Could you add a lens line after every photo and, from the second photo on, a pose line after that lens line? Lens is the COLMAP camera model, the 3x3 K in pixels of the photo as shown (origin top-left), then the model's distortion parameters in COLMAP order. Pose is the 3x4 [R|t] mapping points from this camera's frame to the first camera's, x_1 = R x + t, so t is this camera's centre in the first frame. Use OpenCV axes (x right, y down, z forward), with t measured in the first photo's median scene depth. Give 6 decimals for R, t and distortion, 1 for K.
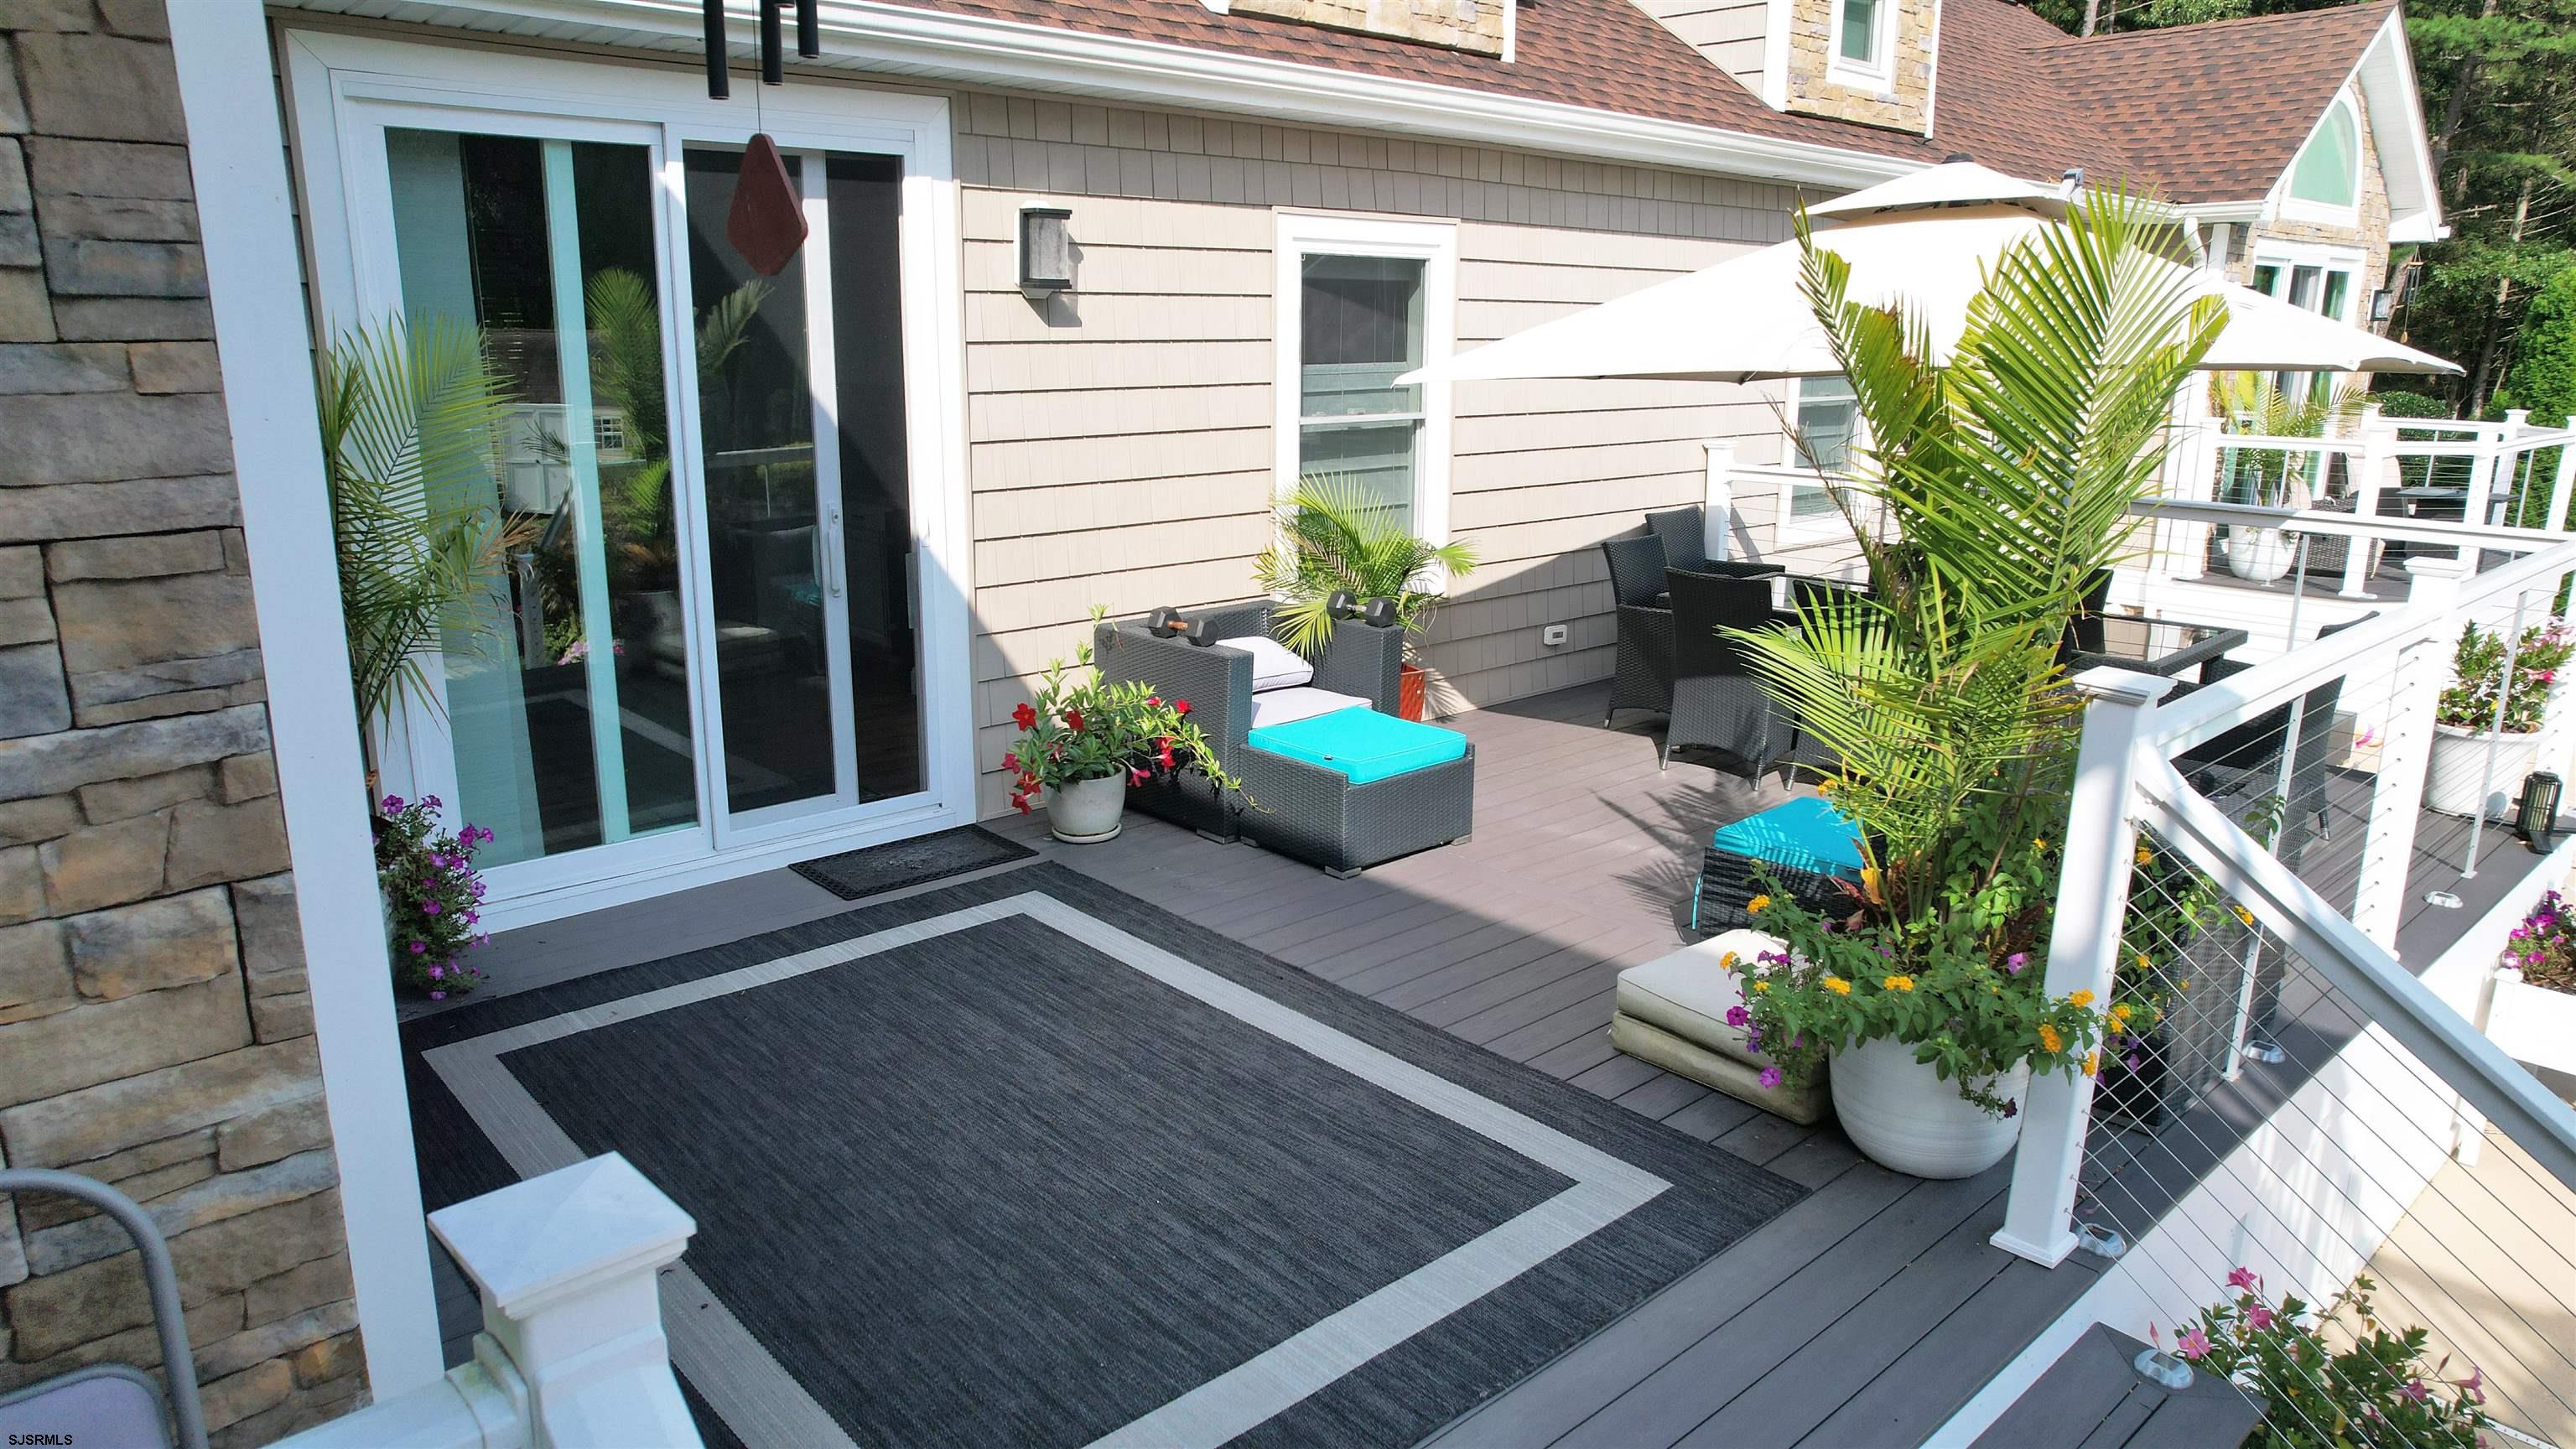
lens RADIAL K [[1648.7, 0, 1294.6], [0, 1648.7, 728.3], [0, 0, 1]] dist [-0.074482, 0.063340]
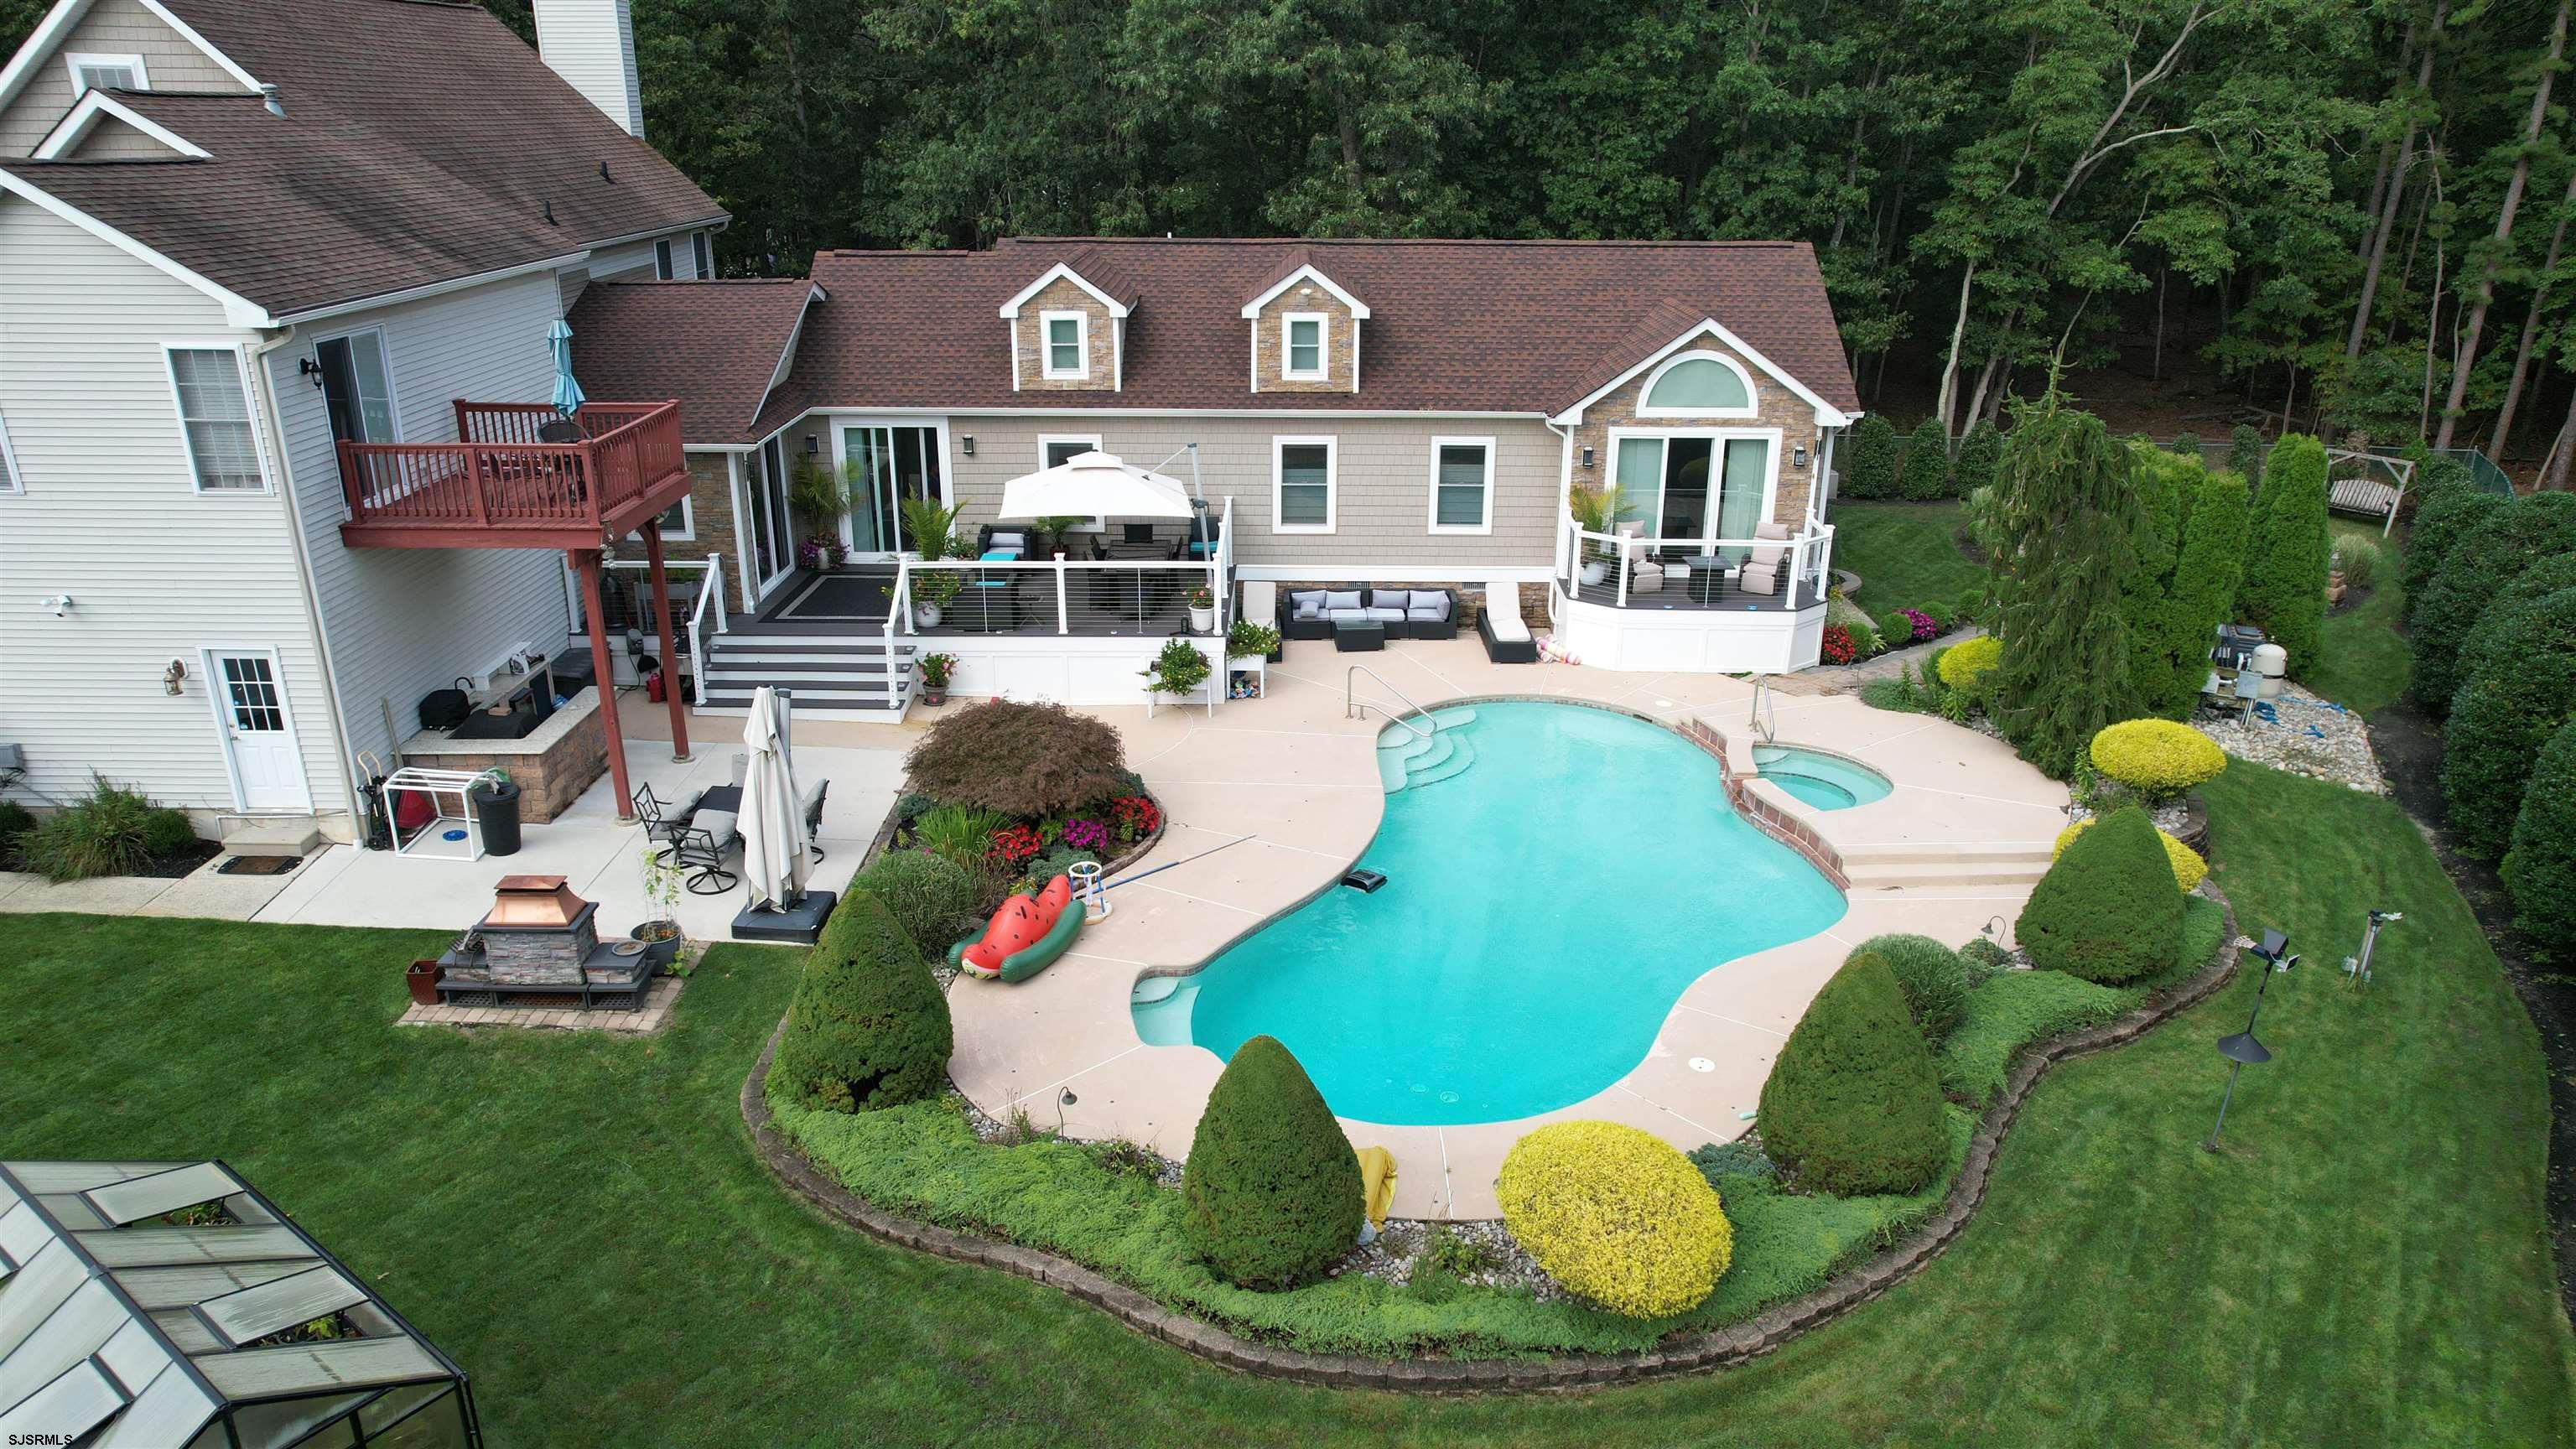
lens RADIAL K [[1648.7, 0, 1287.8], [0, 1648.7, 731.6], [0, 0, 1]] dist [-0.074482, 0.063340]
pose [[0.731939, 0.236880, -0.638869, 4.046780], [-0.163602, 0.971292, 0.172700, -0.495405], [0.661438, -0.021886, 0.749681, -2.118526]]
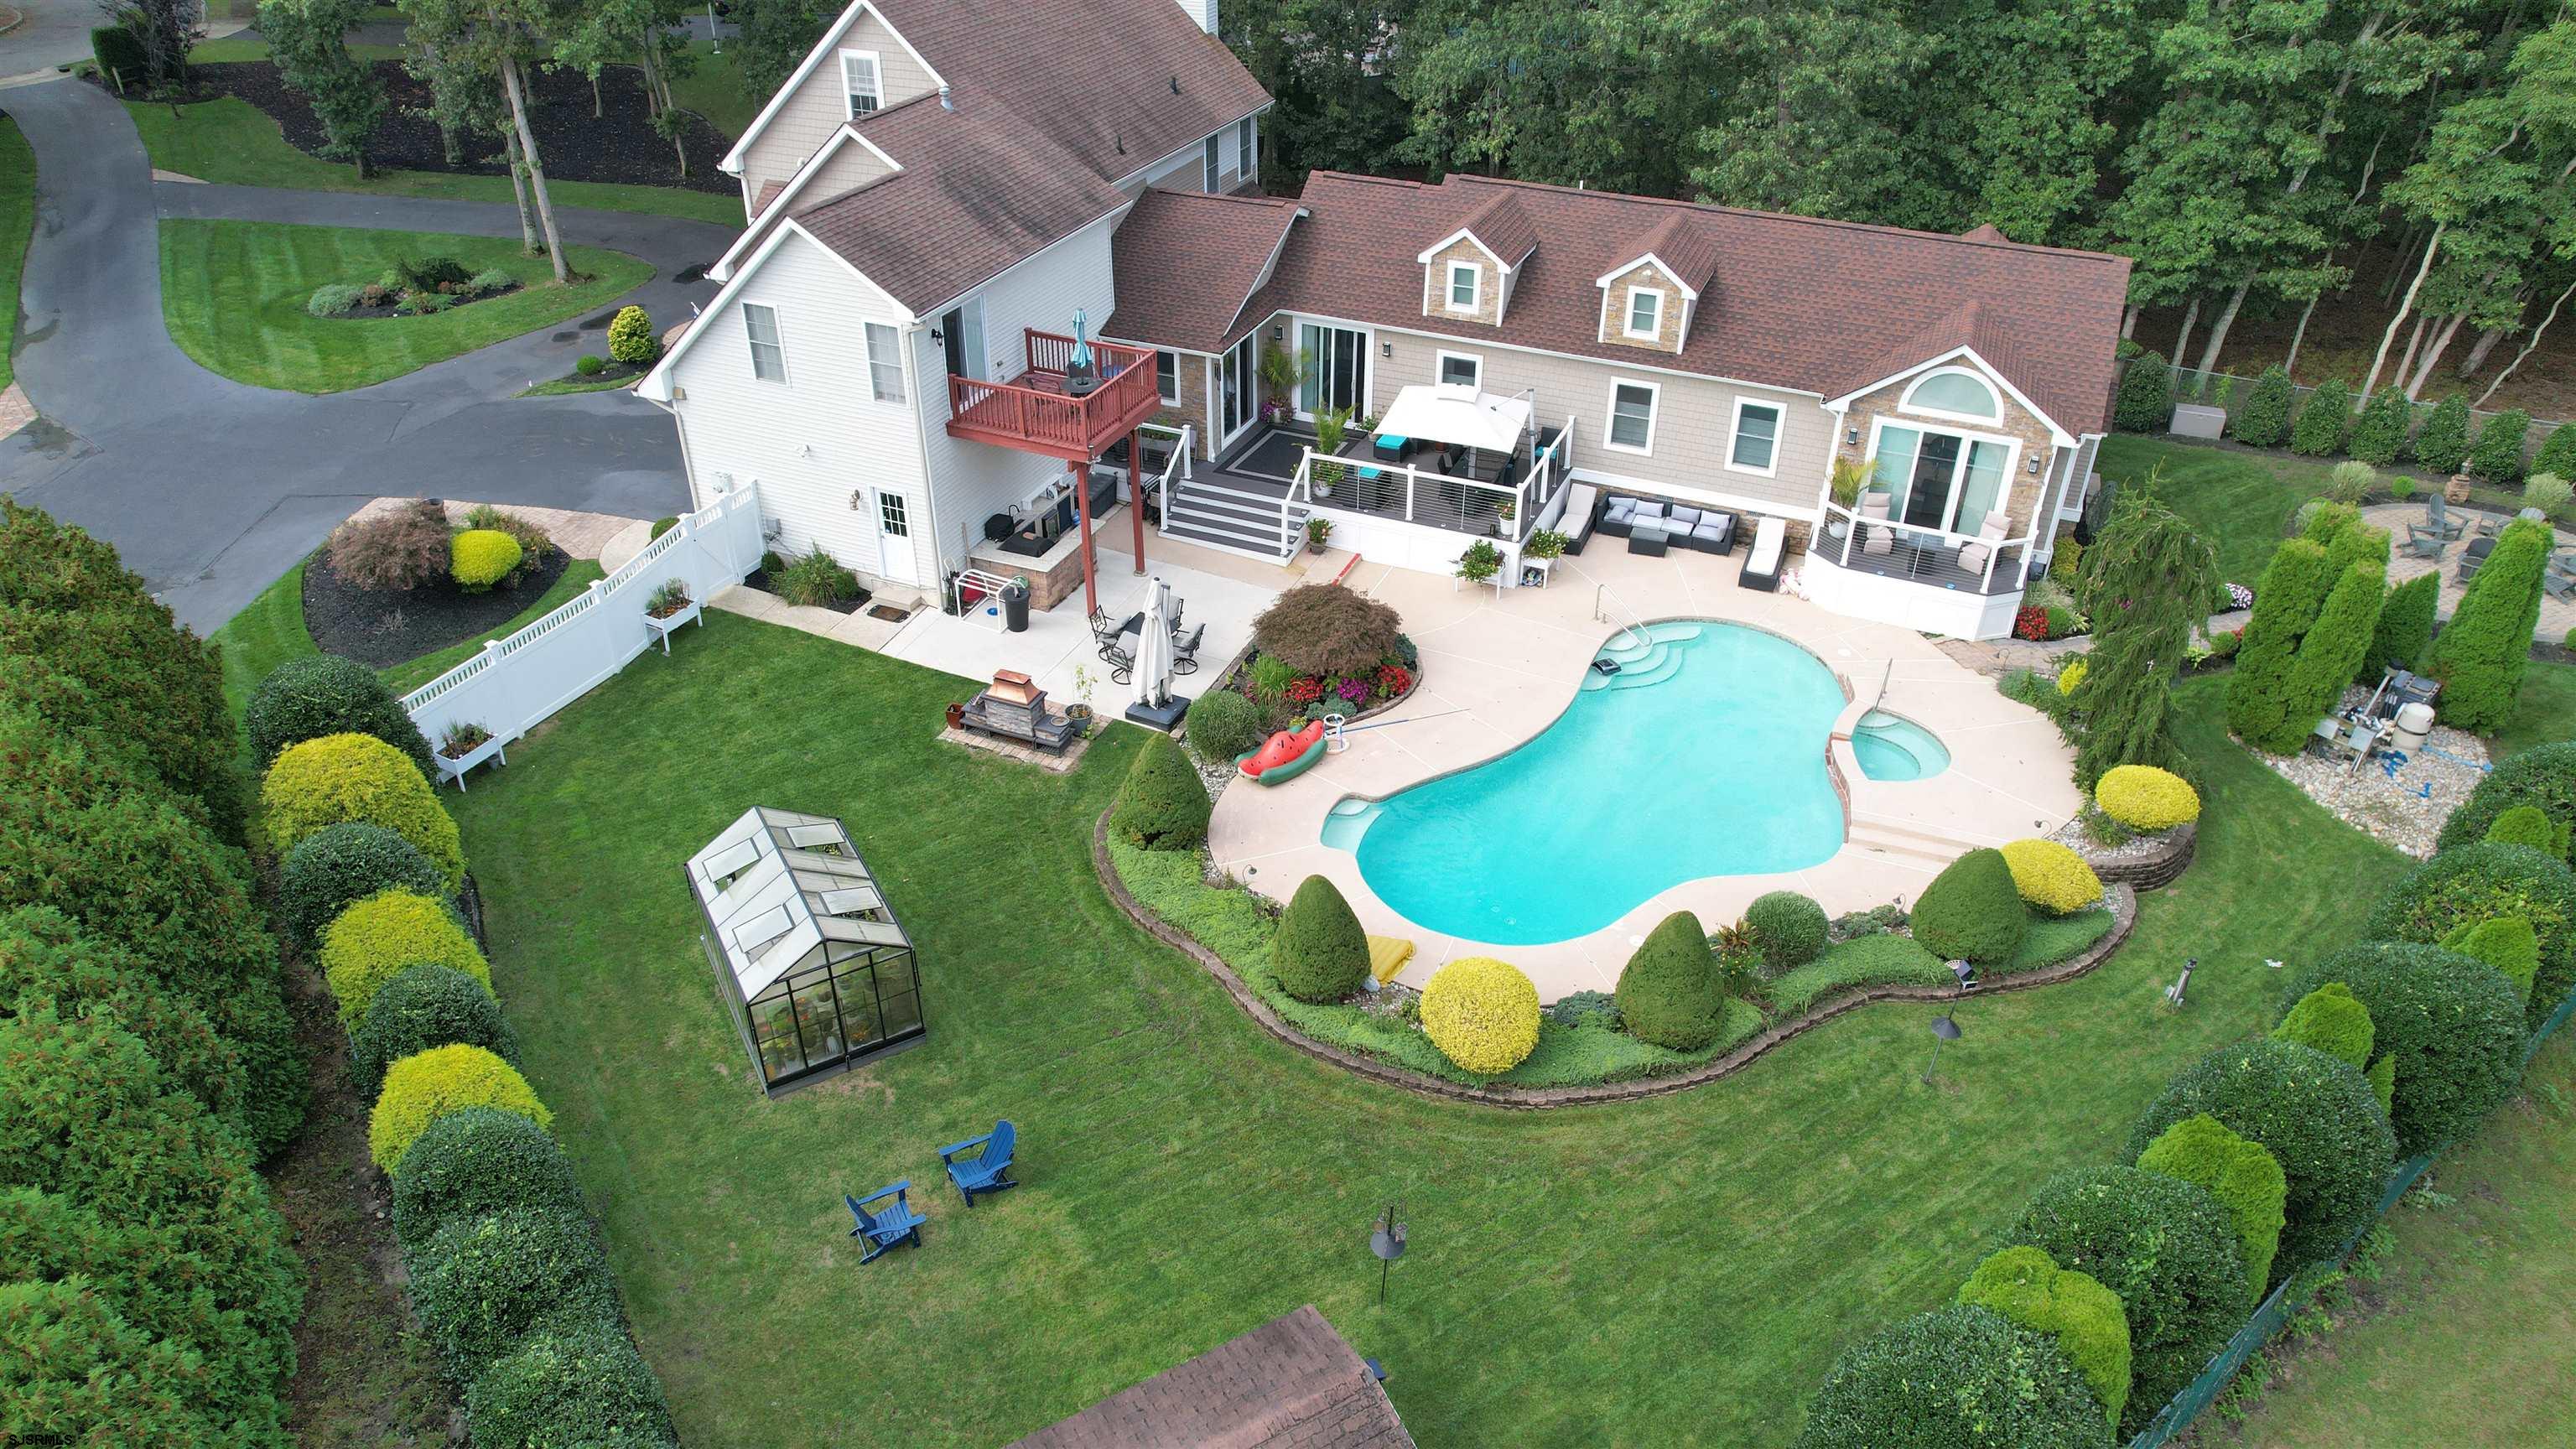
lens RADIAL K [[1648.7, 0, 1285.9], [0, 1648.7, 735.1], [0, 0, 1]] dist [-0.074482, 0.063340]
pose [[0.406589, 0.498086, -0.765896, 5.719019], [-0.222436, 0.867059, 0.445791, -1.883624], [0.886119, -0.010891, 0.463329, -2.490288]]
